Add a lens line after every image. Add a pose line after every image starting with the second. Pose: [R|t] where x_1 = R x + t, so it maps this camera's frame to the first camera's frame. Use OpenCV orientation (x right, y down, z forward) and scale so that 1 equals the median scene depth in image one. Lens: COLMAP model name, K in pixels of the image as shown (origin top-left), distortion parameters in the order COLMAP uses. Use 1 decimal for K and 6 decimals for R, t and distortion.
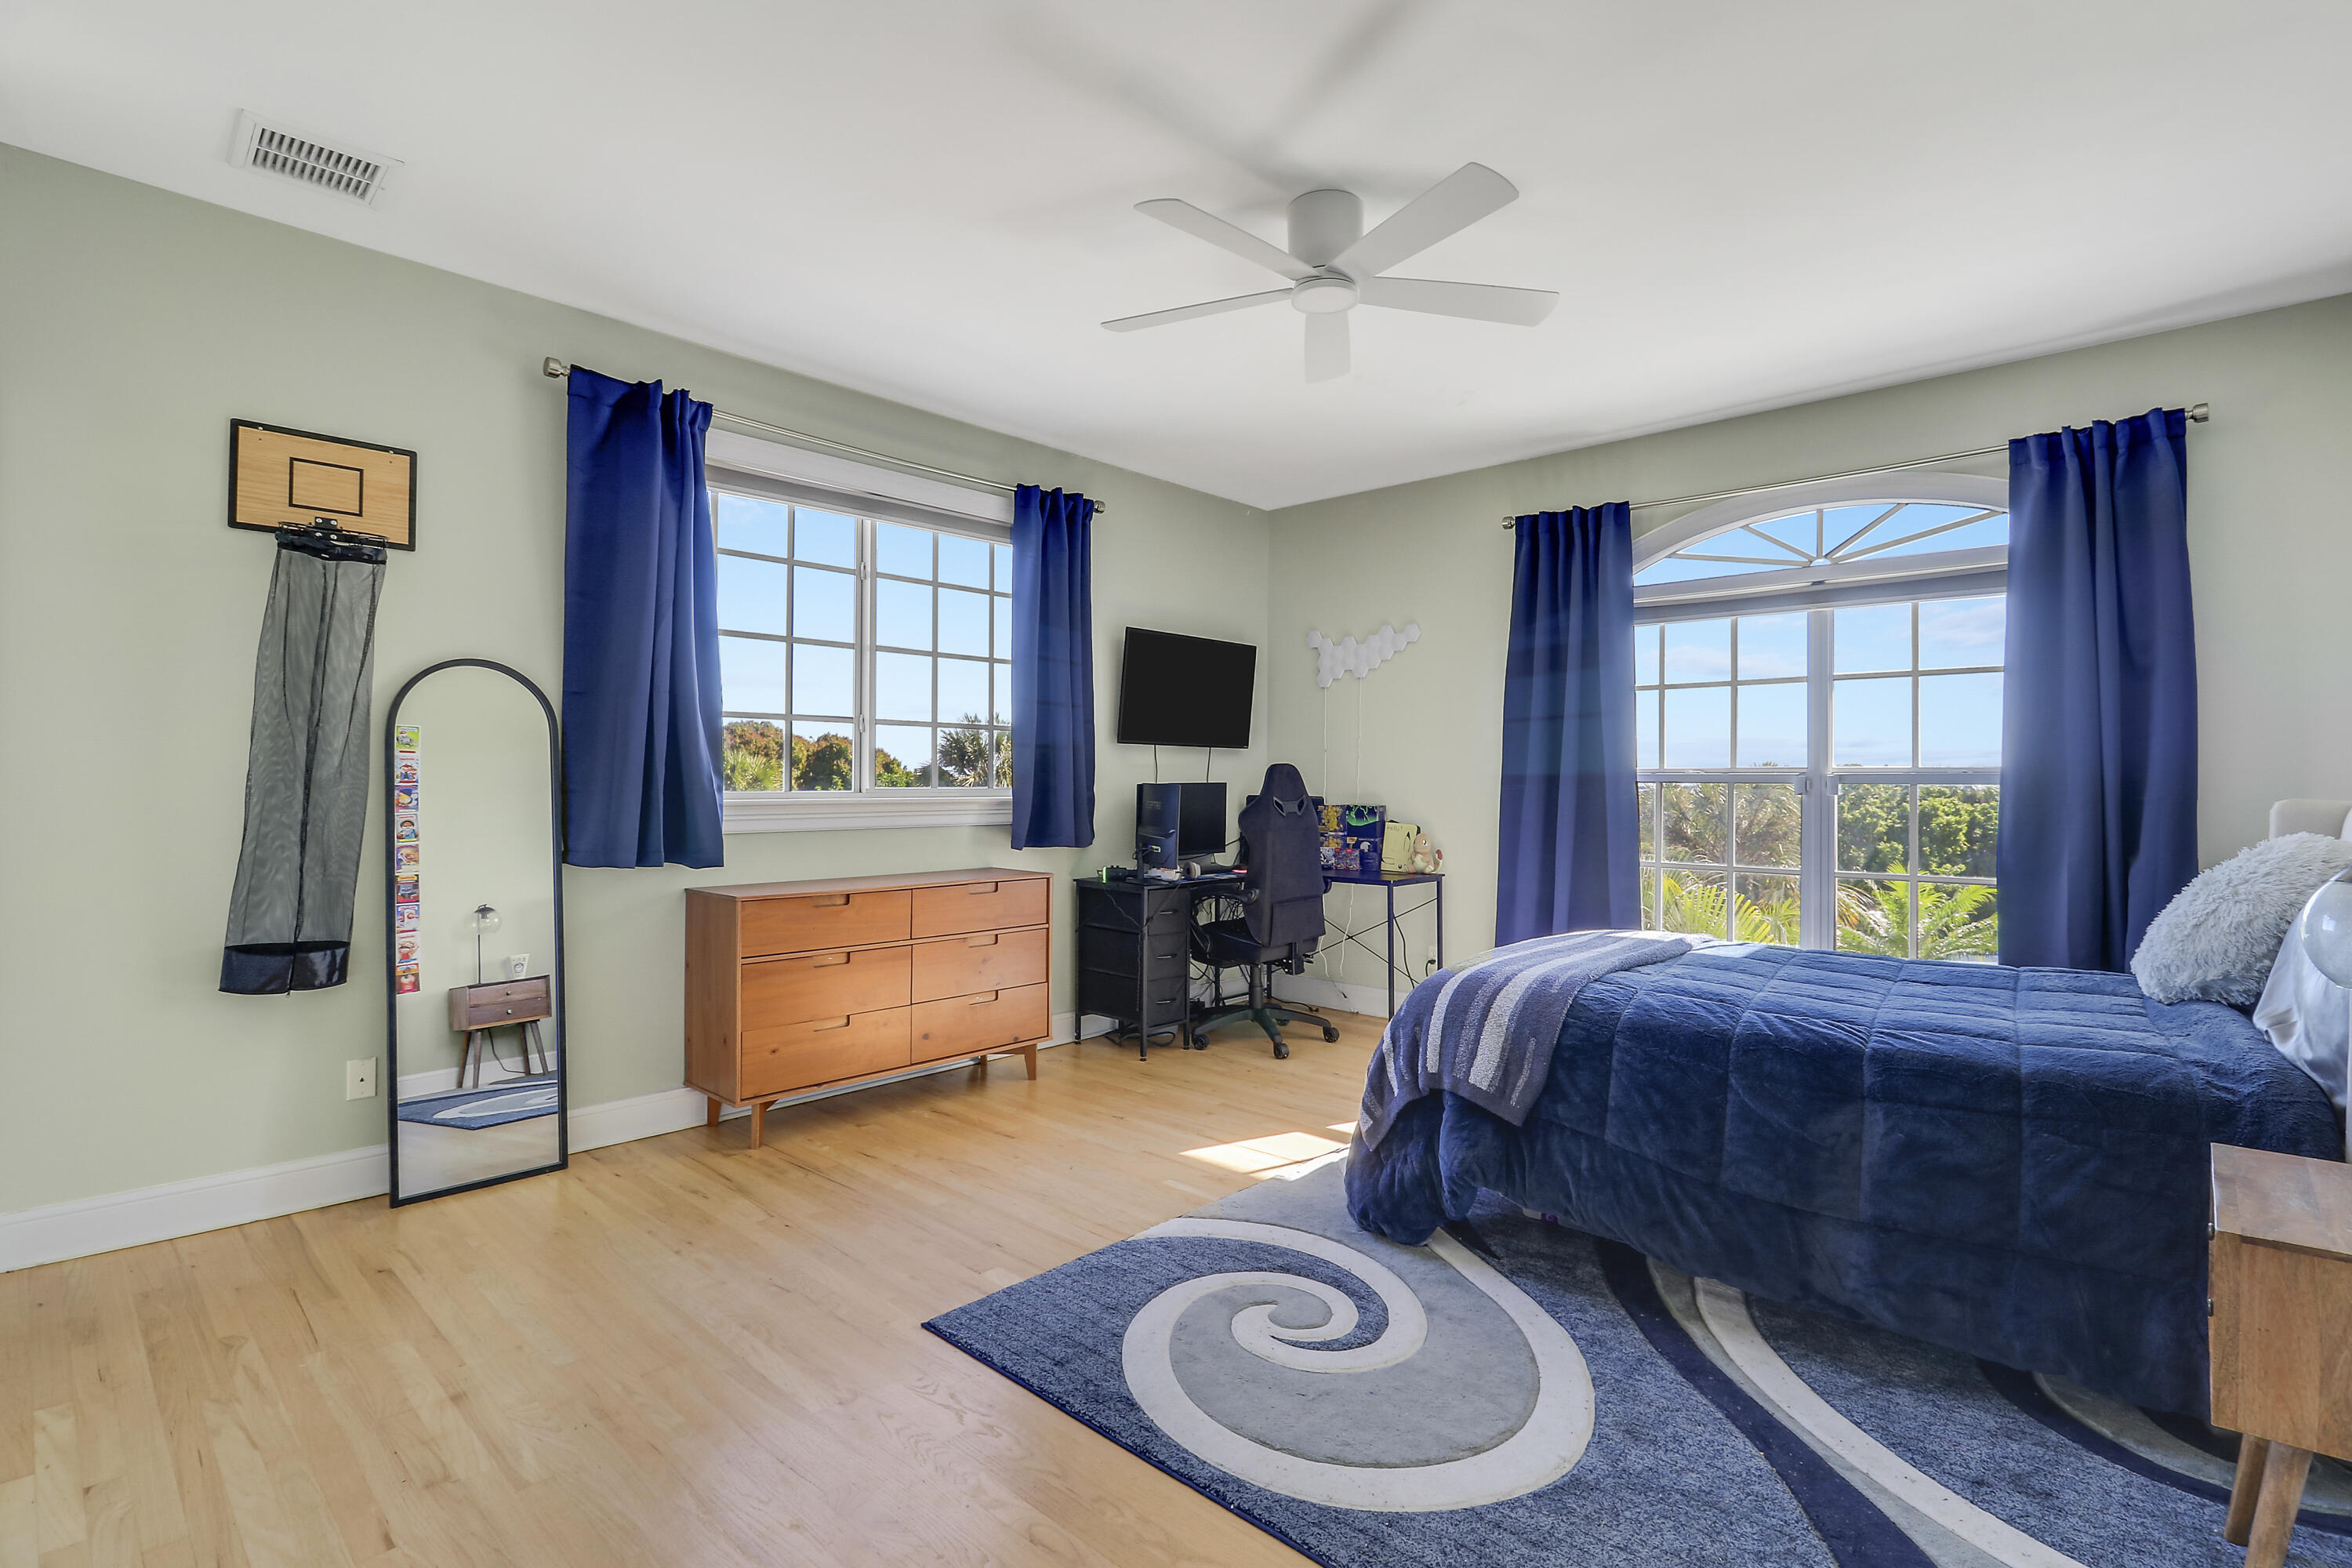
lens RADIAL K [[1102.2, 0, 1215.1], [0, 1102.2, 792.7], [0, 0, 1]] dist [-0.000564, -0.000219]
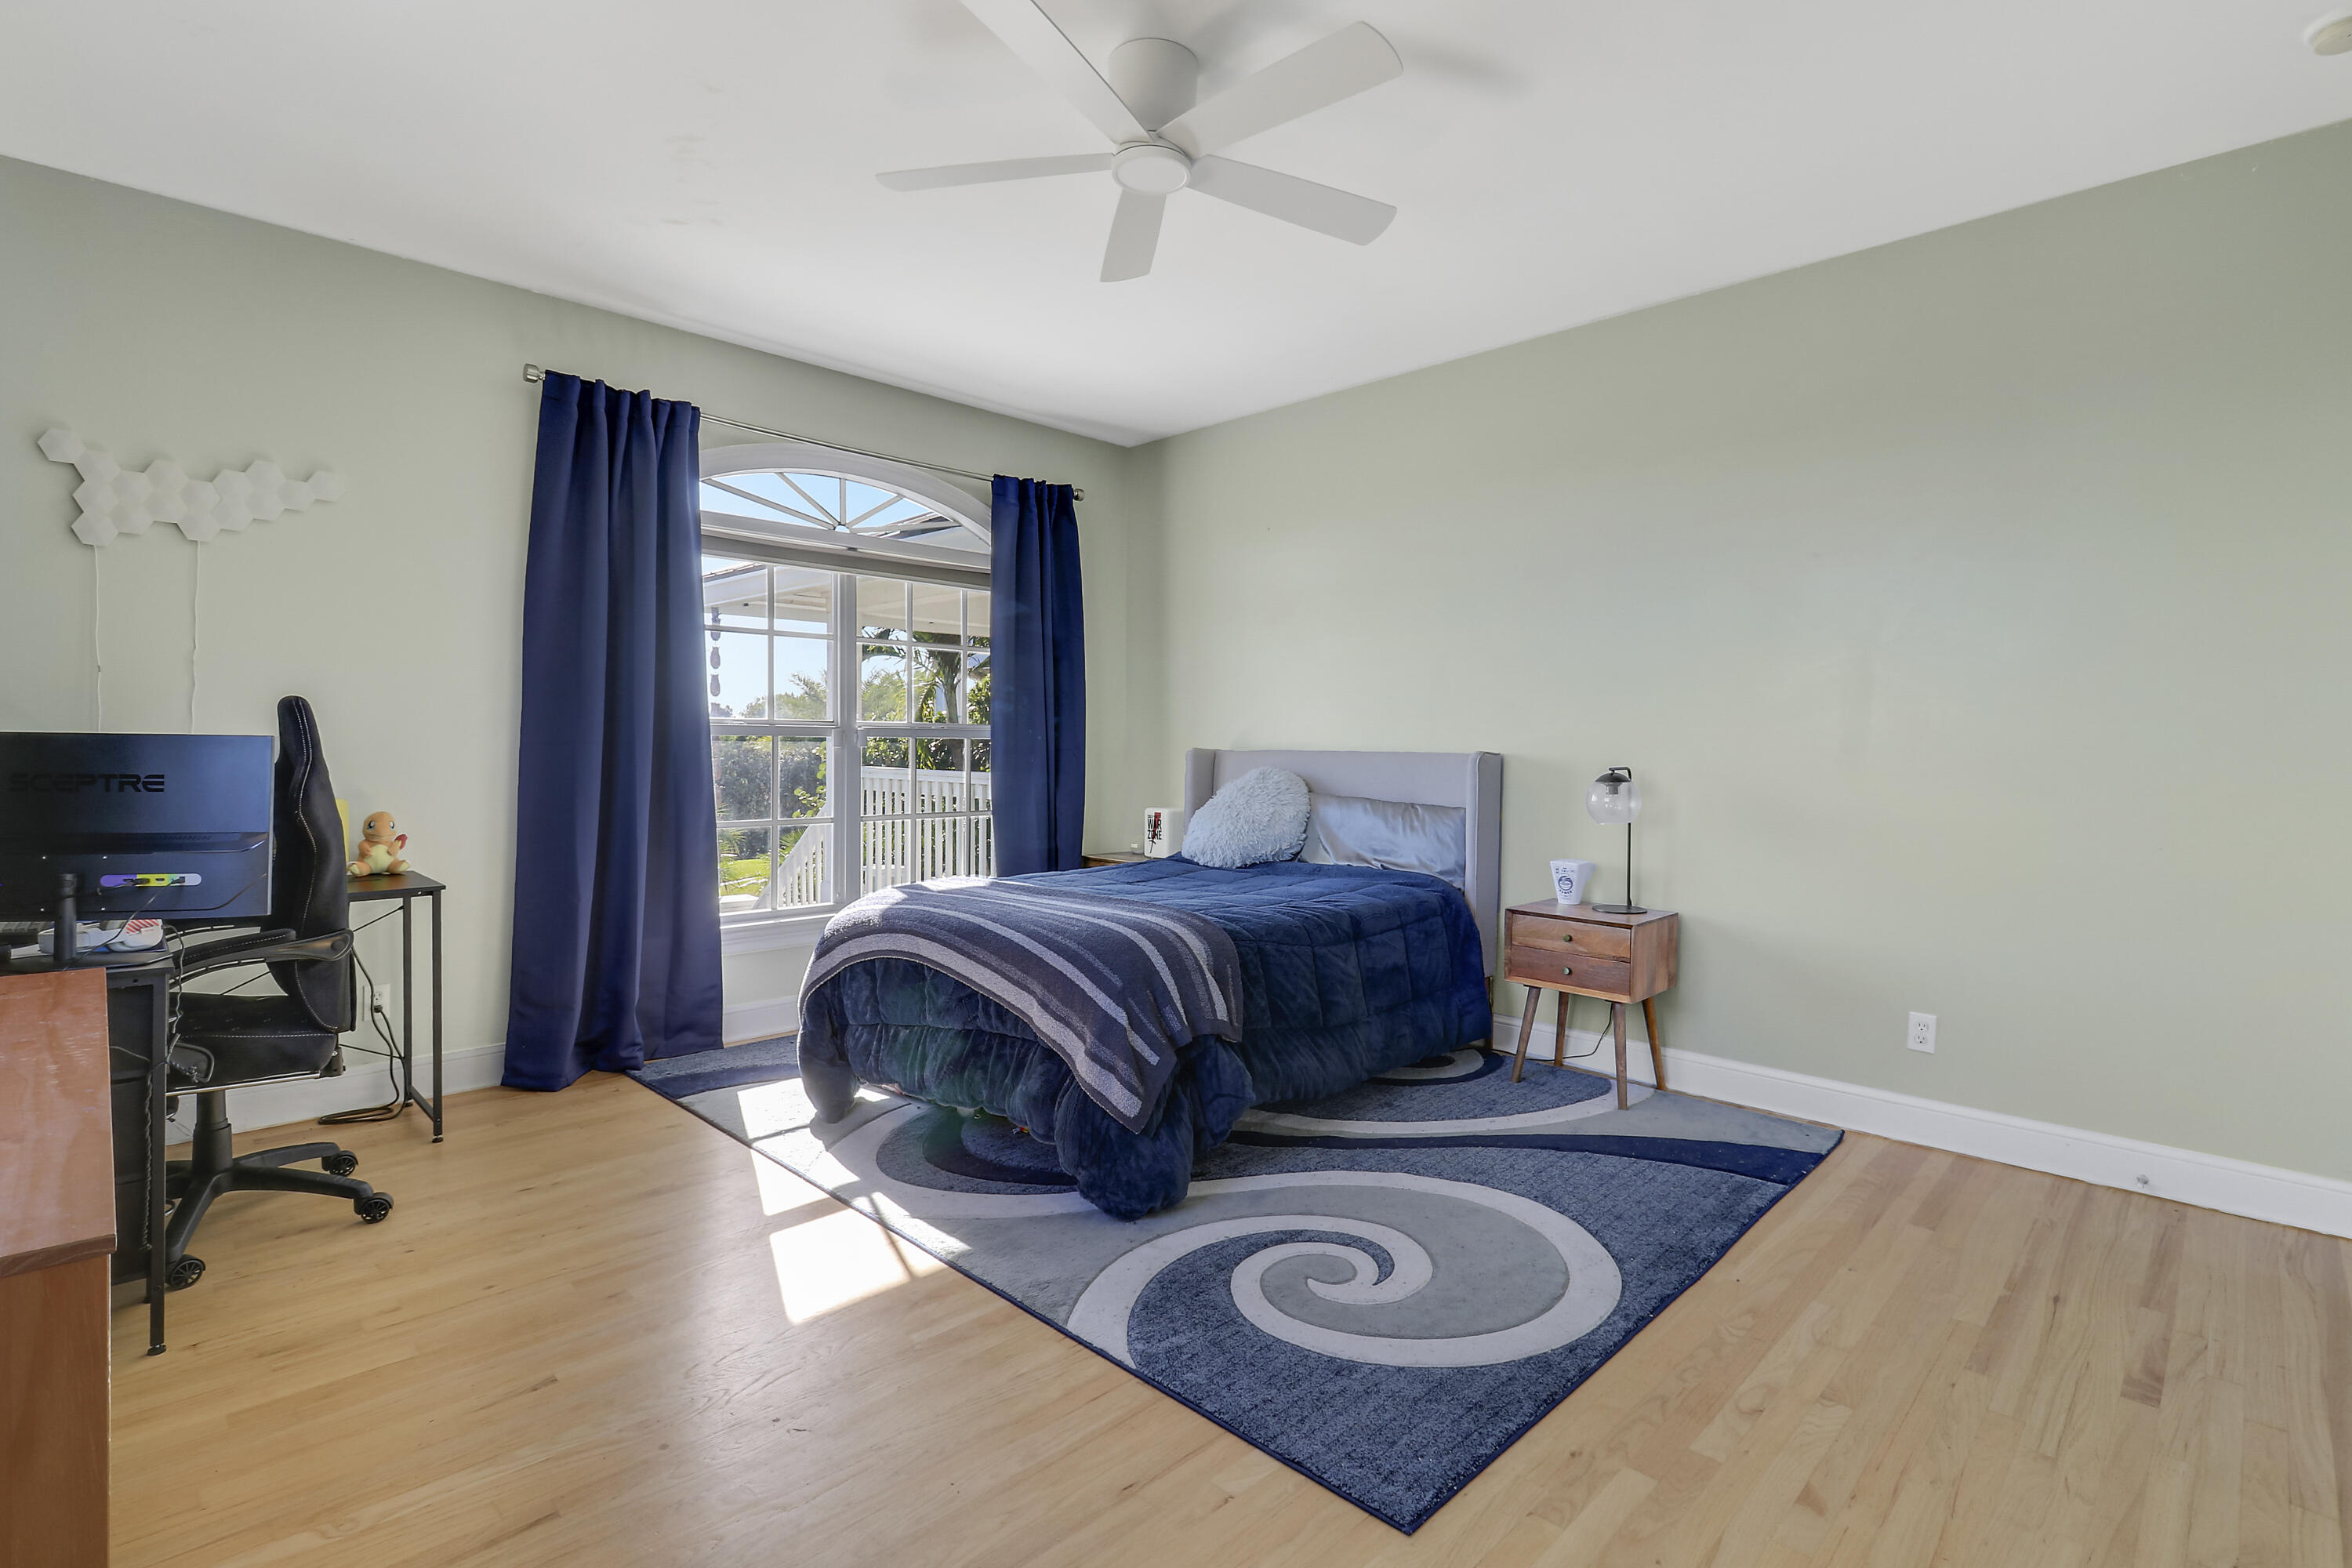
lens RADIAL K [[1116.9, 0, 1176.0], [0, 1116.9, 784.0], [0, 0, 1]] dist [-0.000829, -0.021332]
pose [[0.046279, -0.035104, 0.998312, -0.724099], [0.004377, 0.999380, 0.034939, 0.002391], [-0.998919, 0.002753, 0.046404, 0.862022]]
